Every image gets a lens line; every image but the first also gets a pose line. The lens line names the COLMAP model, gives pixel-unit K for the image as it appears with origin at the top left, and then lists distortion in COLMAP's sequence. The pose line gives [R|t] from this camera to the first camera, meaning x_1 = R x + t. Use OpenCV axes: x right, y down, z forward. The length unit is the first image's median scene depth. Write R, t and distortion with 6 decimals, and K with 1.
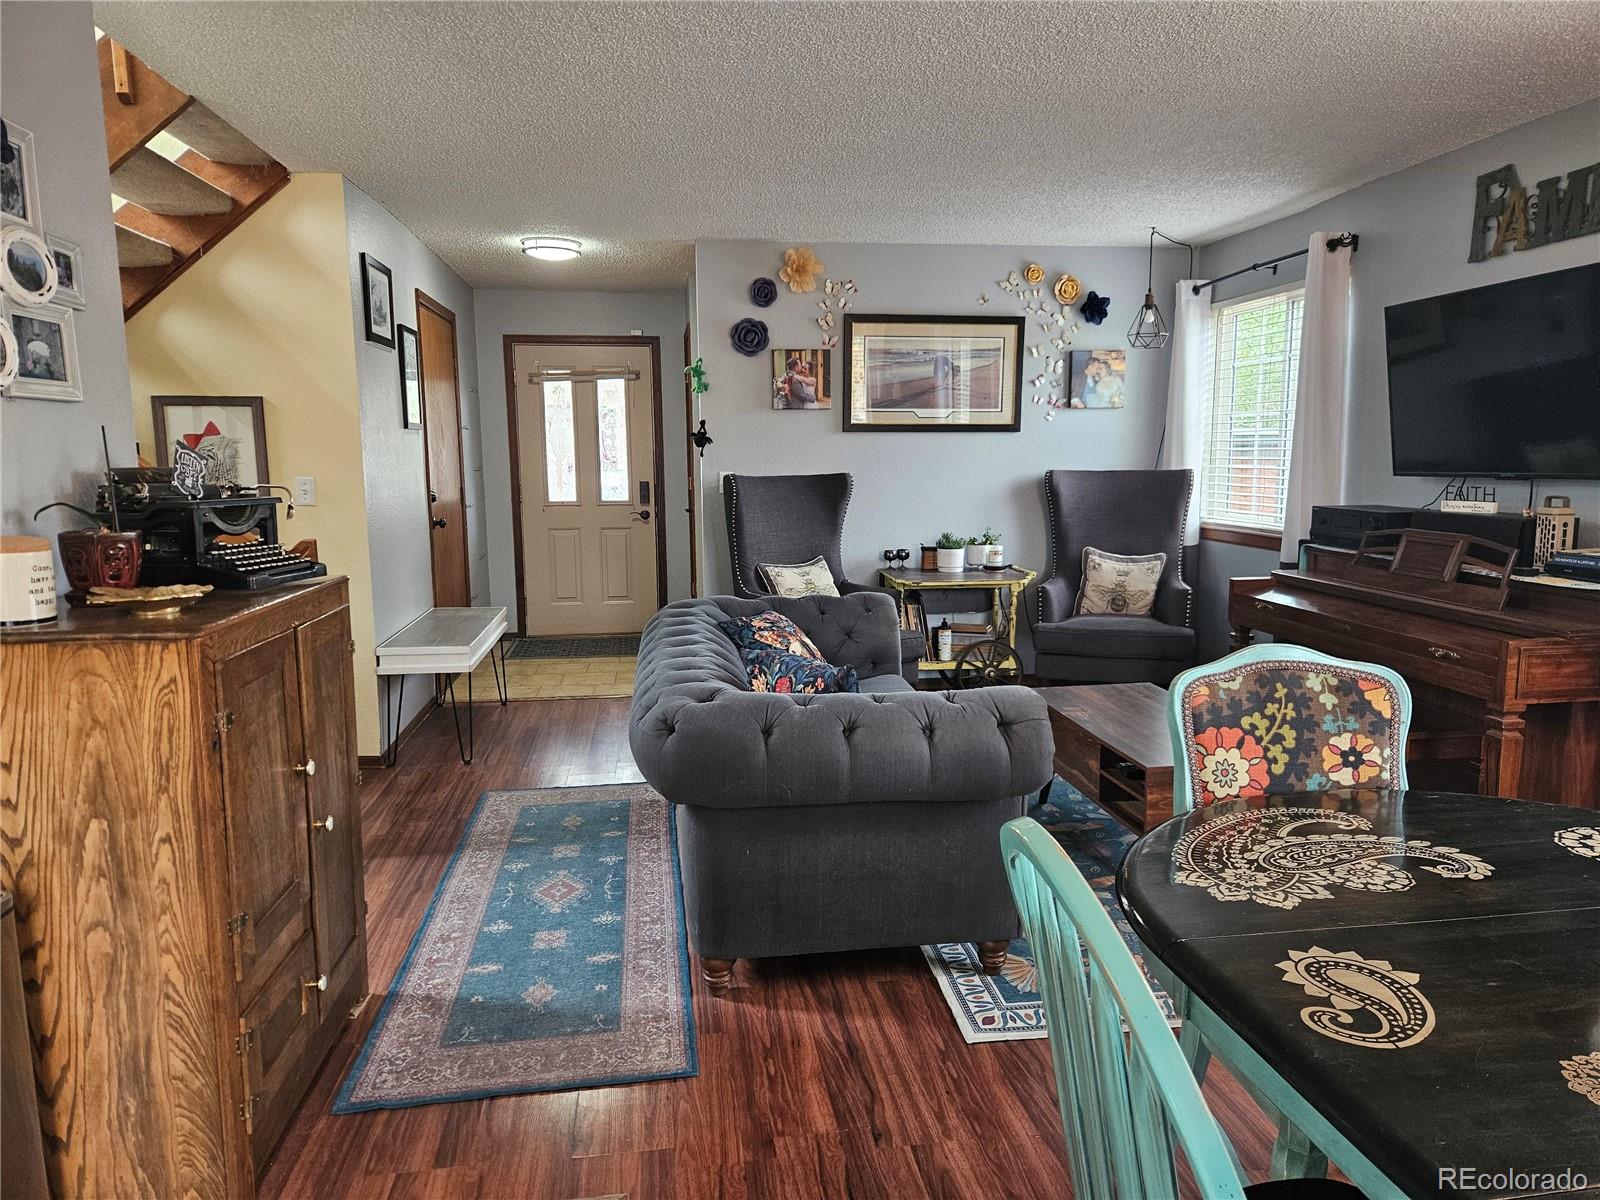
lens RADIAL K [[1070.6, 0, 794.2], [0, 1070.6, 584.1], [0, 0, 1]] dist [0.065944, -0.049349]
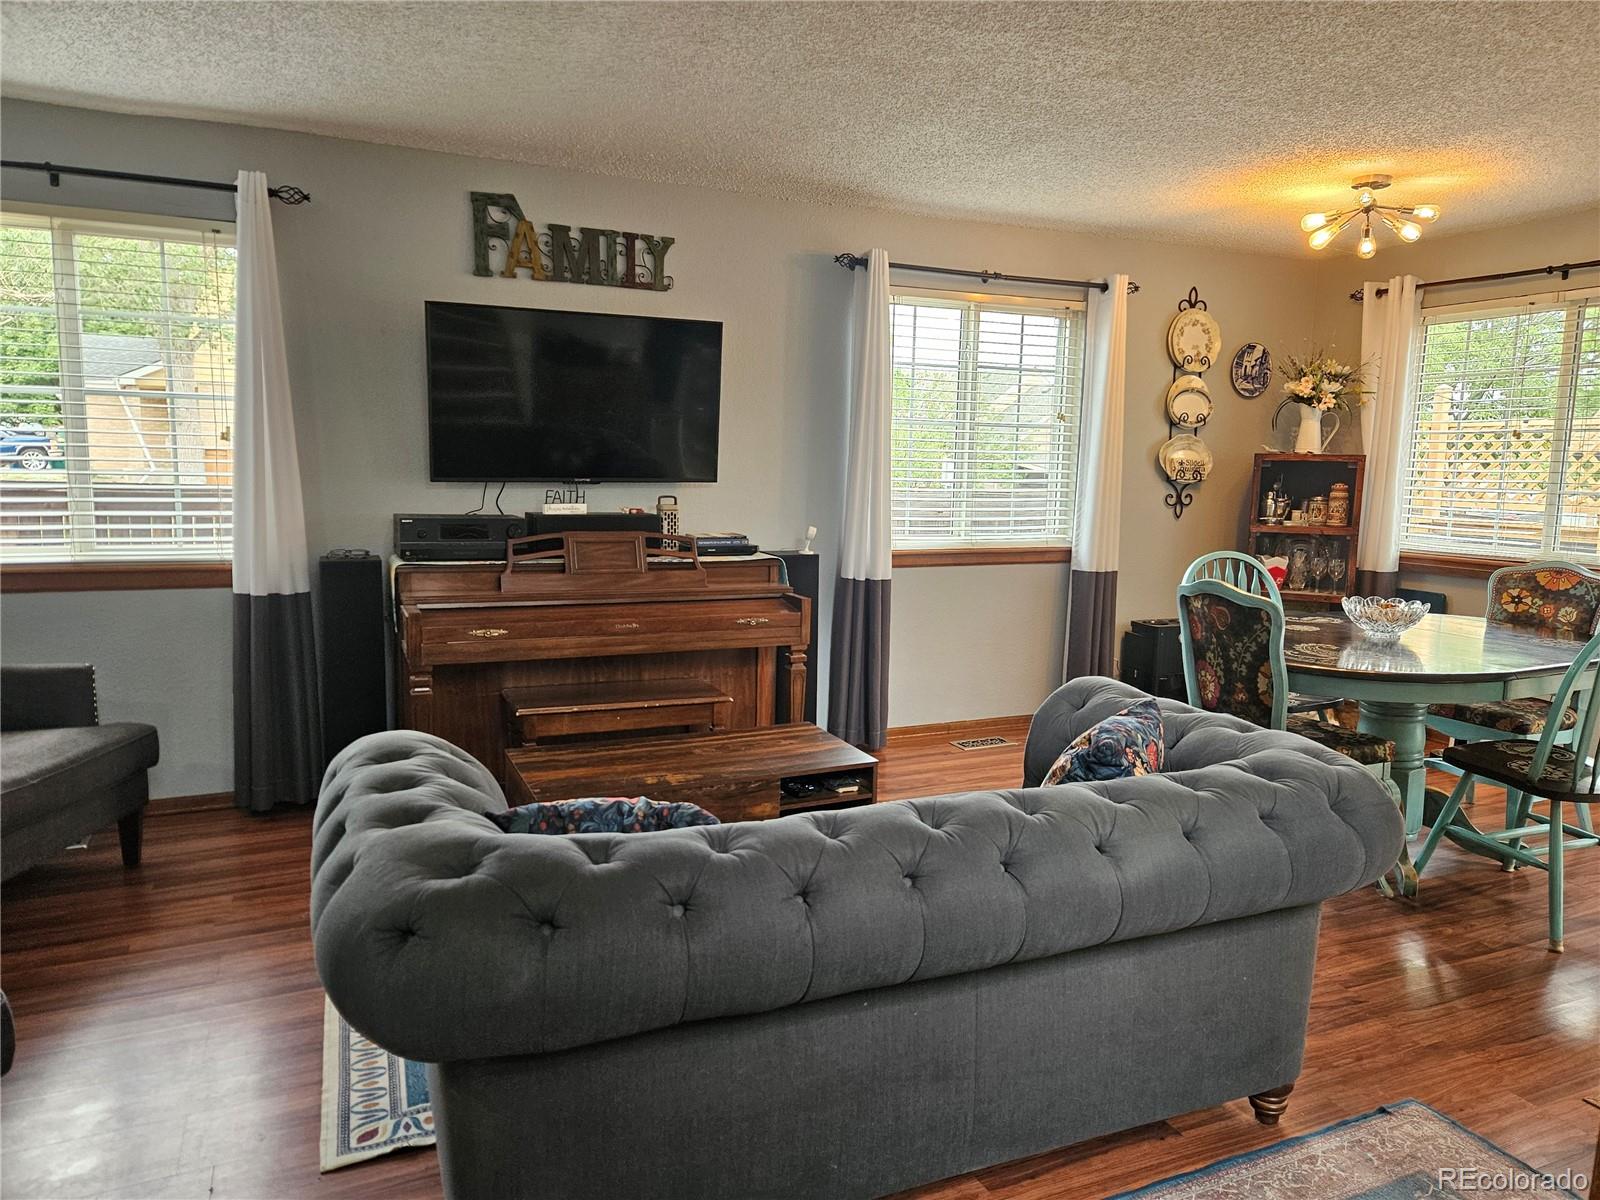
lens RADIAL K [[1070.6, 0, 810.3], [0, 1070.6, 600.0], [0, 0, 1]] dist [0.065944, -0.049349]
pose [[-0.295878, -0.121027, 0.947528, -0.474203], [0.103489, 0.982041, 0.157751, -0.118755], [-0.949603, 0.144734, -0.278039, 1.010070]]
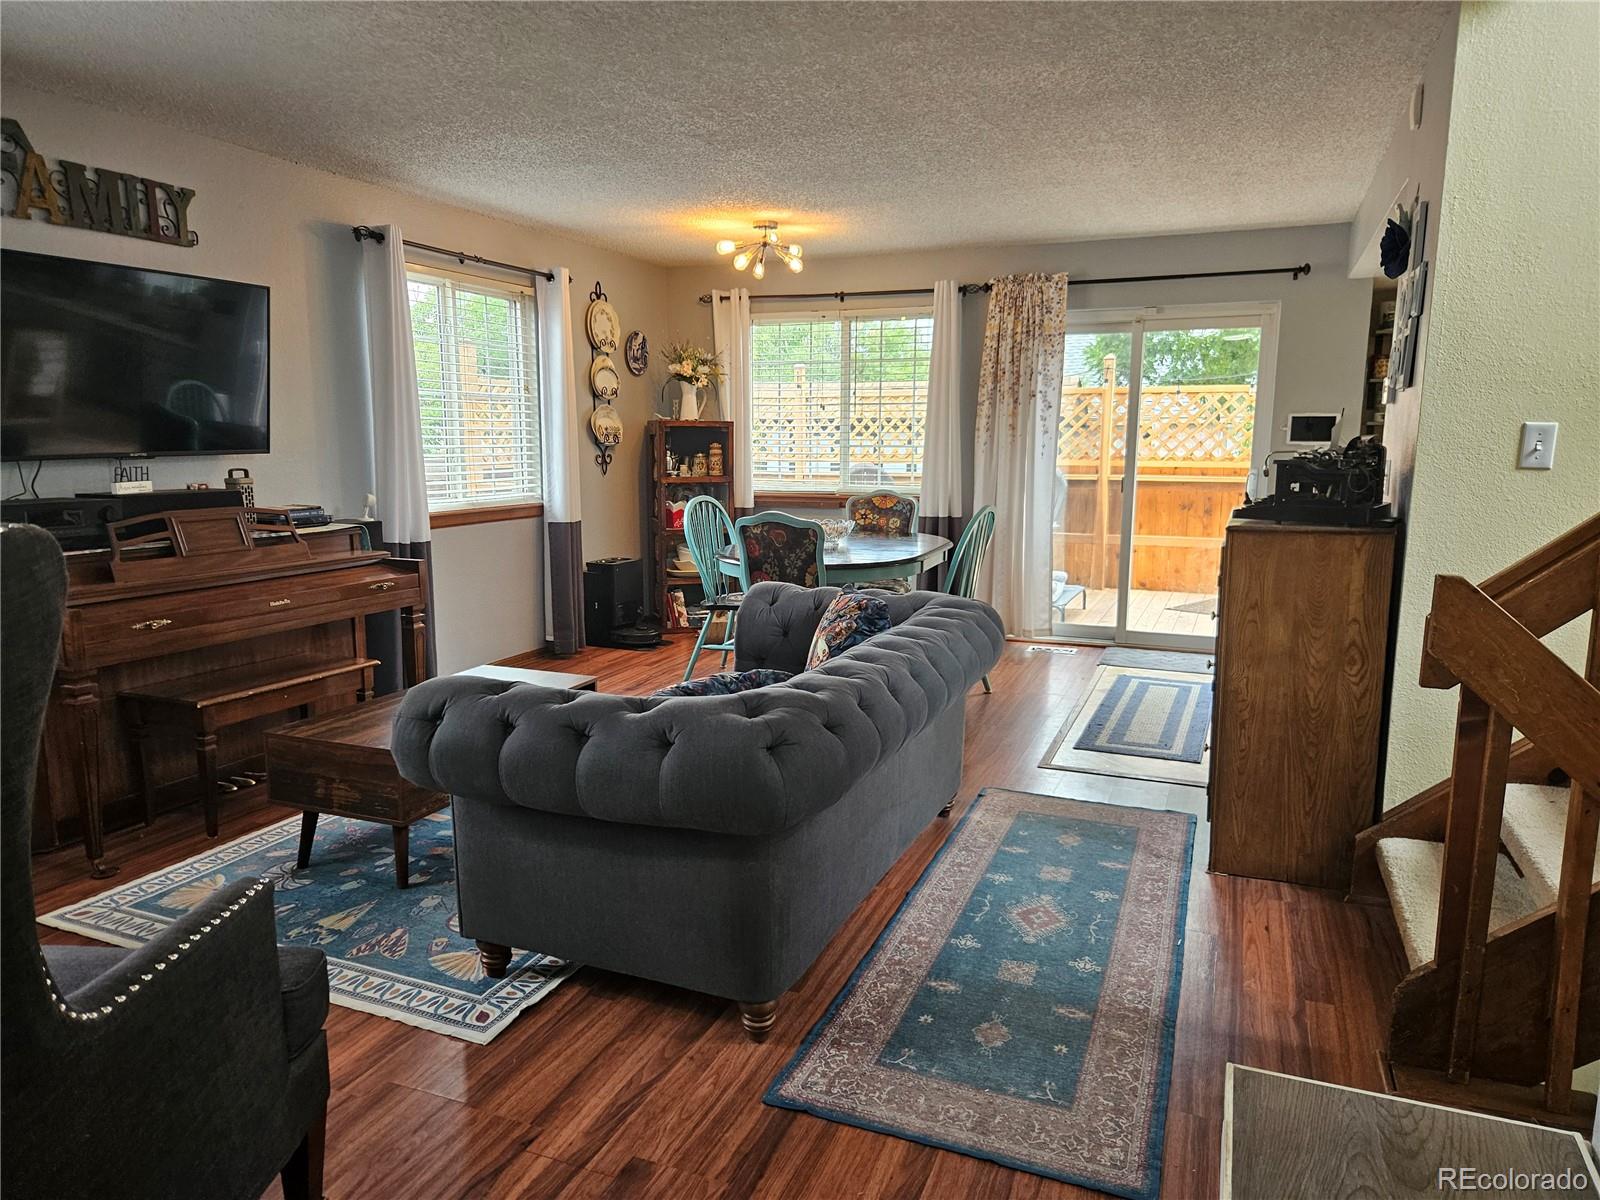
lens RADIAL K [[1070.6, 0, 811.0], [0, 1070.6, 608.4], [0, 0, 1]] dist [0.065944, -0.049349]
pose [[-0.872857, -0.071735, 0.482674, -0.384770], [0.066947, 0.962178, 0.264066, -0.174237], [-0.483361, 0.262806, -0.835042, 1.460072]]
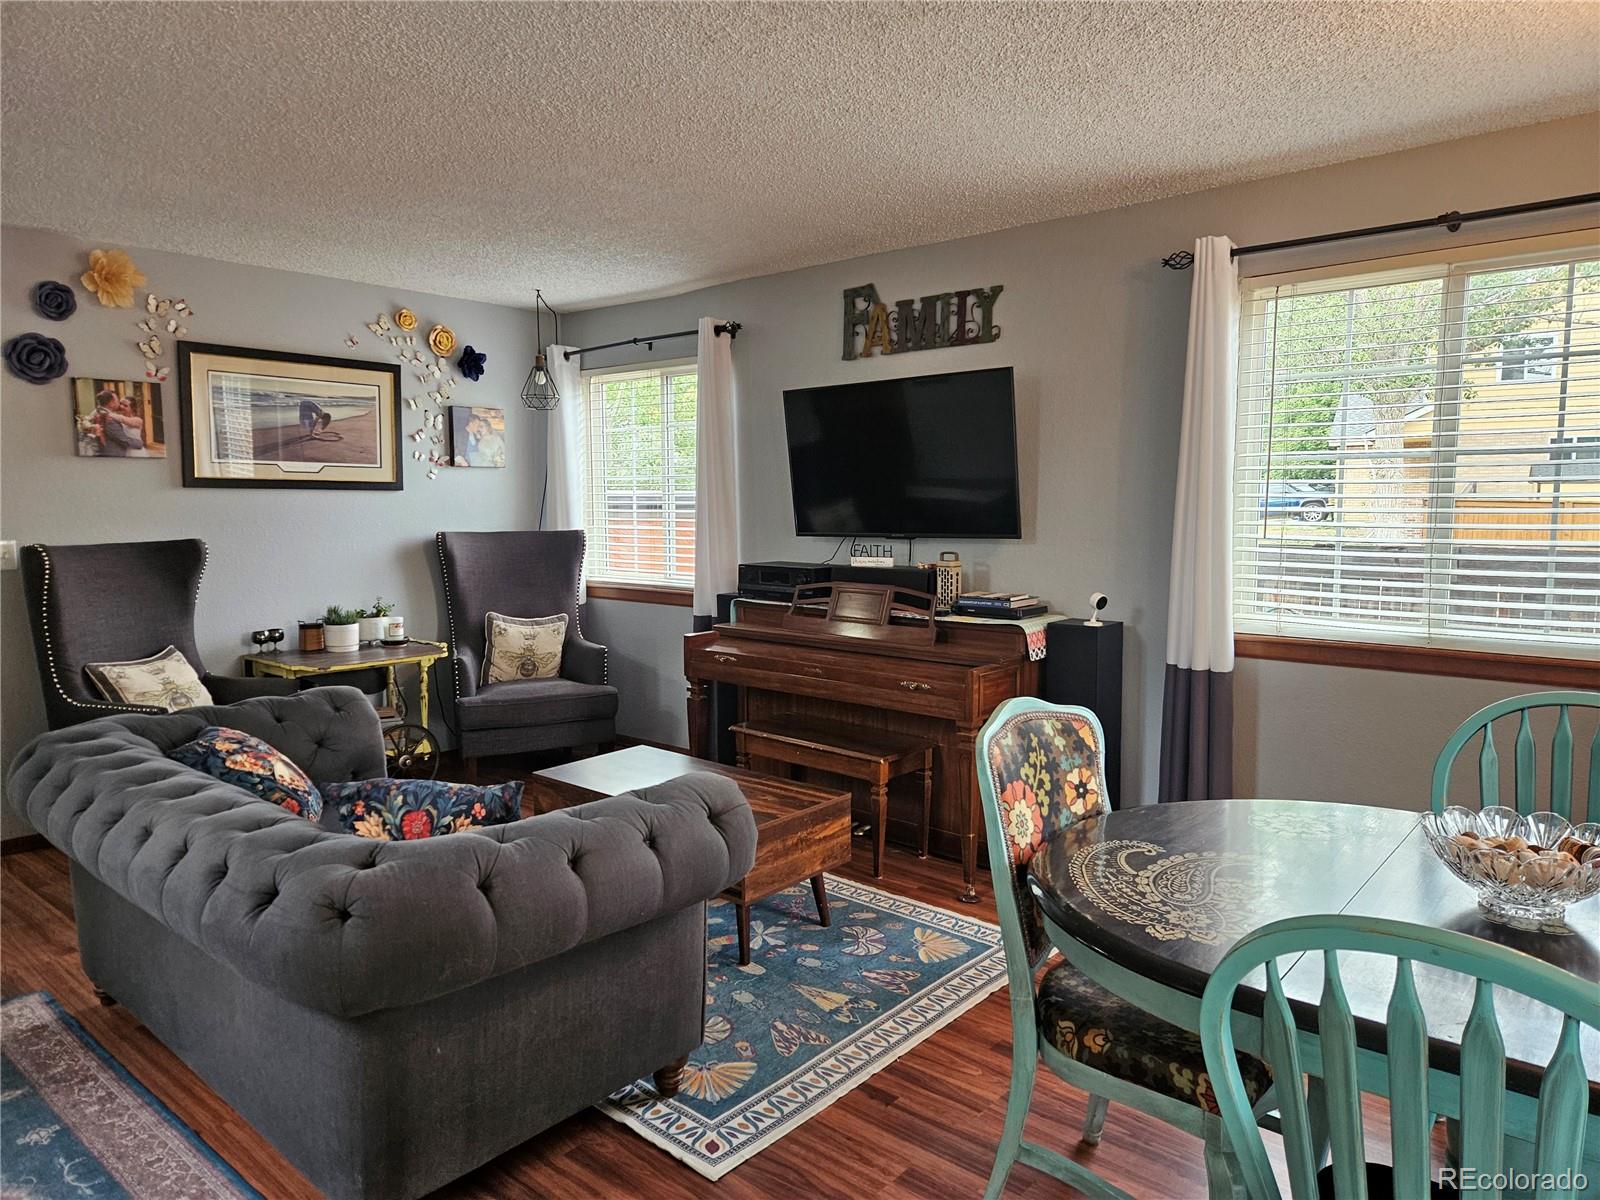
lens RADIAL K [[1070.6, 0, 785.4], [0, 1070.6, 597.1], [0, 0, 1]] dist [0.065944, -0.049349]
pose [[0.756231, -0.055799, 0.651921, -0.215425], [0.080046, 0.996763, -0.007539, -0.028358], [-0.649390, 0.057885, 0.758249, 0.153217]]
